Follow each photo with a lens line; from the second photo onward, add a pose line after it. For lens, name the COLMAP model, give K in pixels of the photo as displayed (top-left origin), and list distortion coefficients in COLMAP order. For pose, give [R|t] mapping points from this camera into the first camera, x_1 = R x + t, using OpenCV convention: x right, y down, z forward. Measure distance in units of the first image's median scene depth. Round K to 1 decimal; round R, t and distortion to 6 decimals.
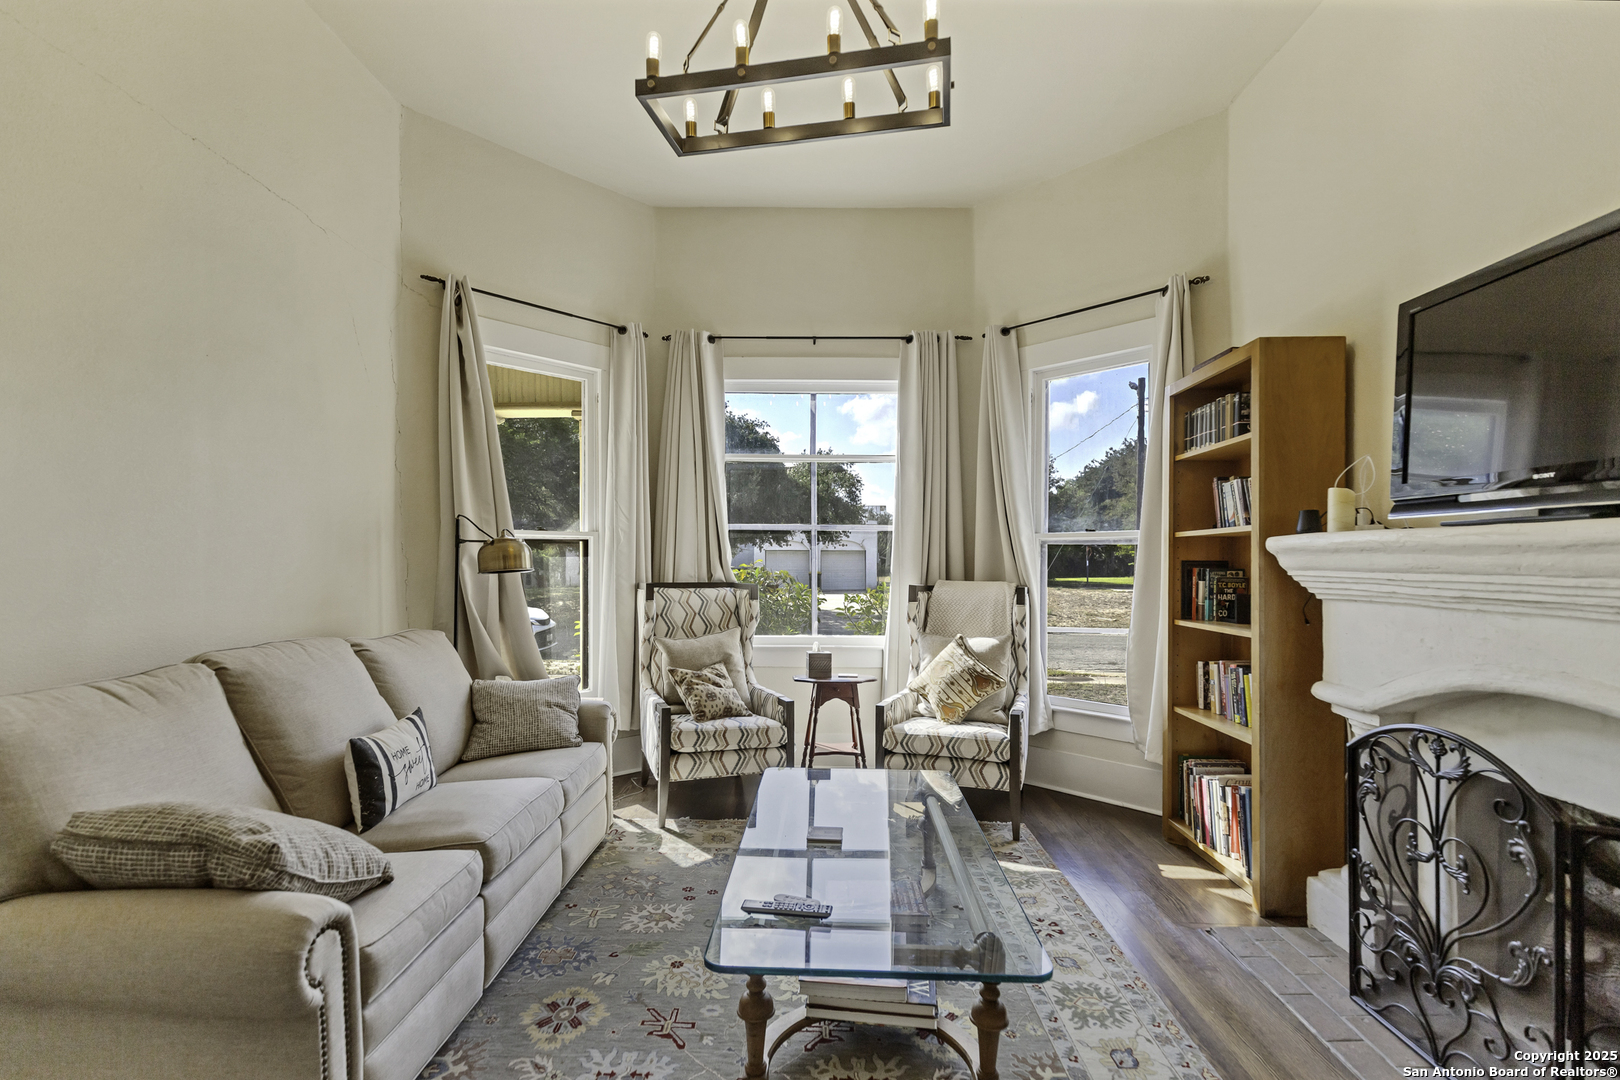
lens RADIAL K [[748.7, 0, 814.4], [0, 748.7, 568.2], [0, 0, 1]] dist [0.003620, -0.000408]
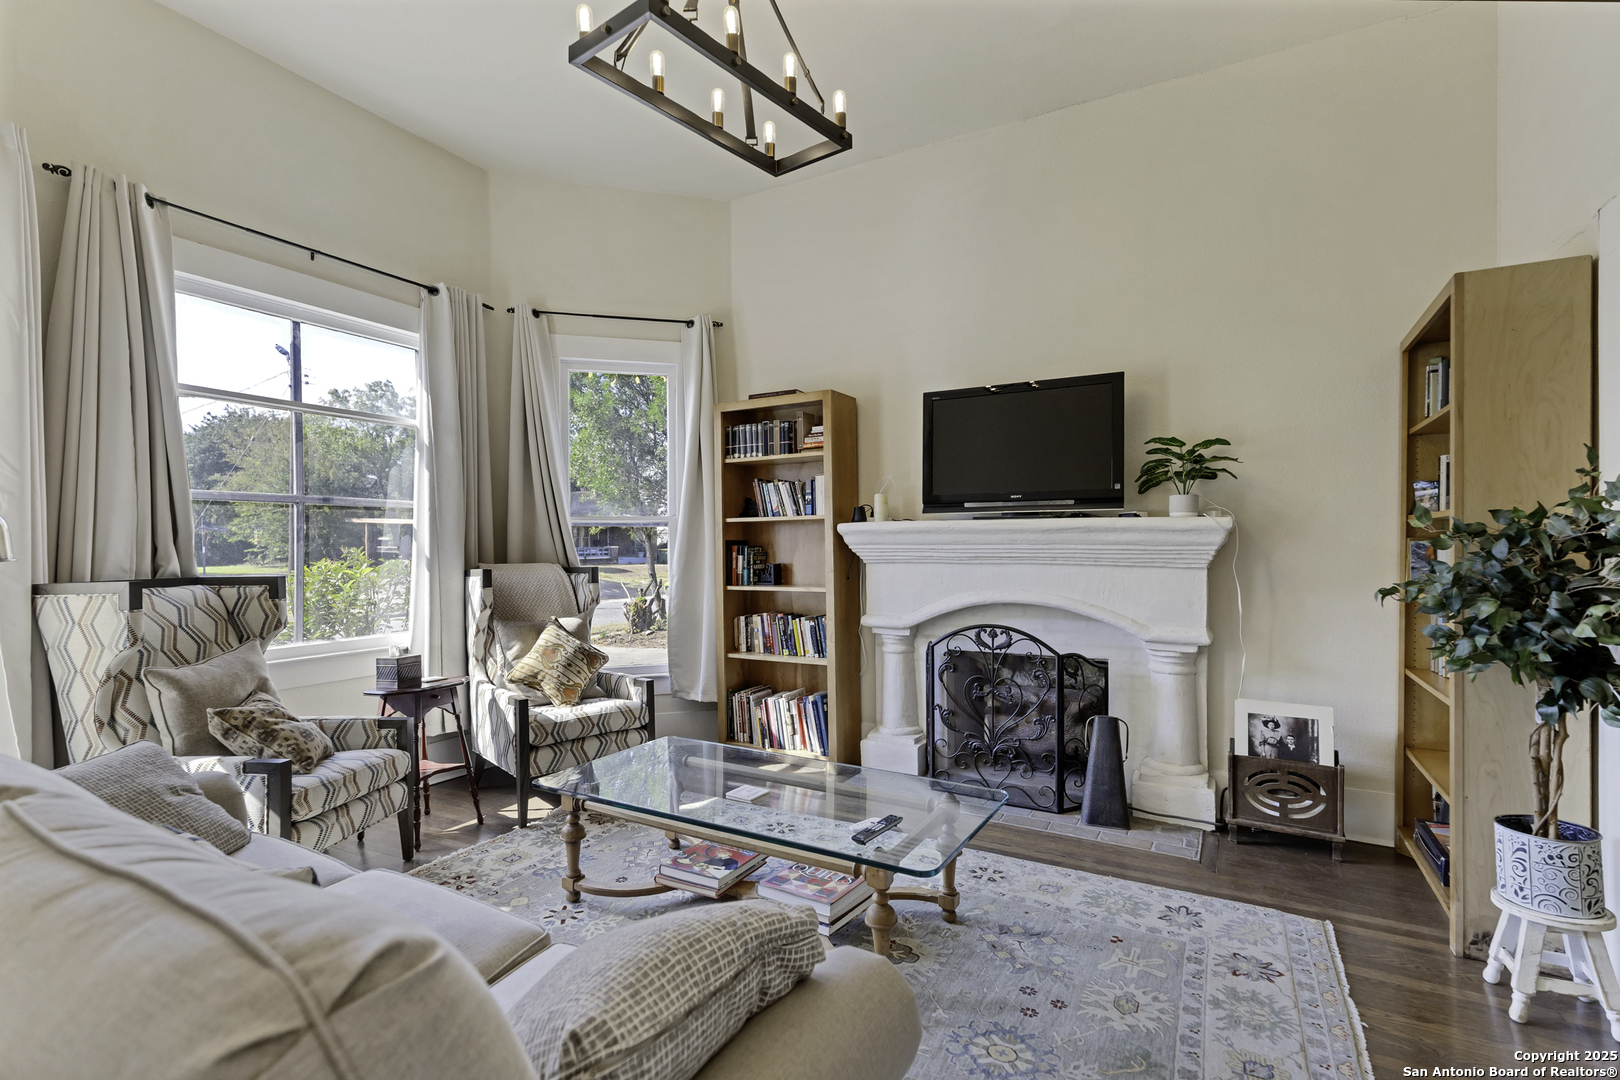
lens RADIAL K [[748.7, 0, 806.9], [0, 748.7, 549.8], [0, 0, 1]] dist [0.003620, -0.000408]
pose [[0.471445, -0.015462, 0.881760, -0.589415], [0.018520, 0.999799, 0.007630, -0.001264], [-0.881701, 0.012733, 0.471637, 0.270559]]
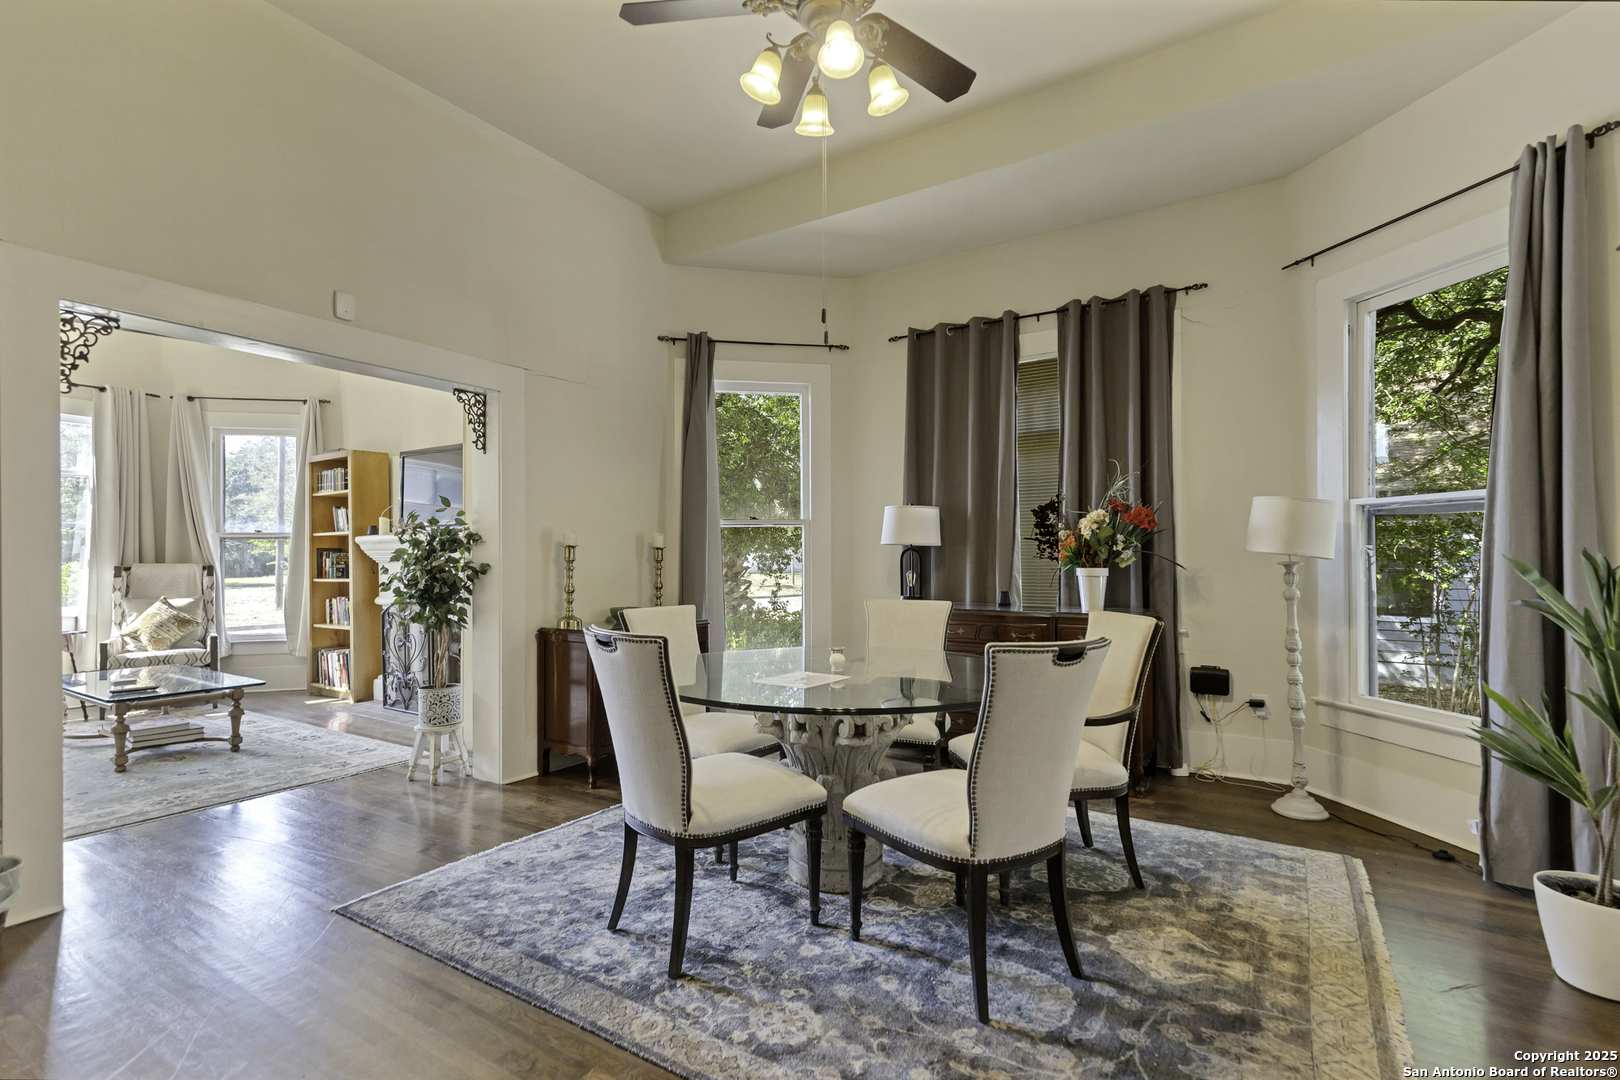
lens RADIAL K [[748.7, 0, 808.6], [0, 748.7, 549.4], [0, 0, 1]] dist [0.003620, -0.000408]
pose [[0.520483, 0.000238, 0.853872, -0.498861], [0.020219, 0.999716, -0.012603, 0.043145], [-0.853632, 0.023824, 0.520331, -1.085727]]
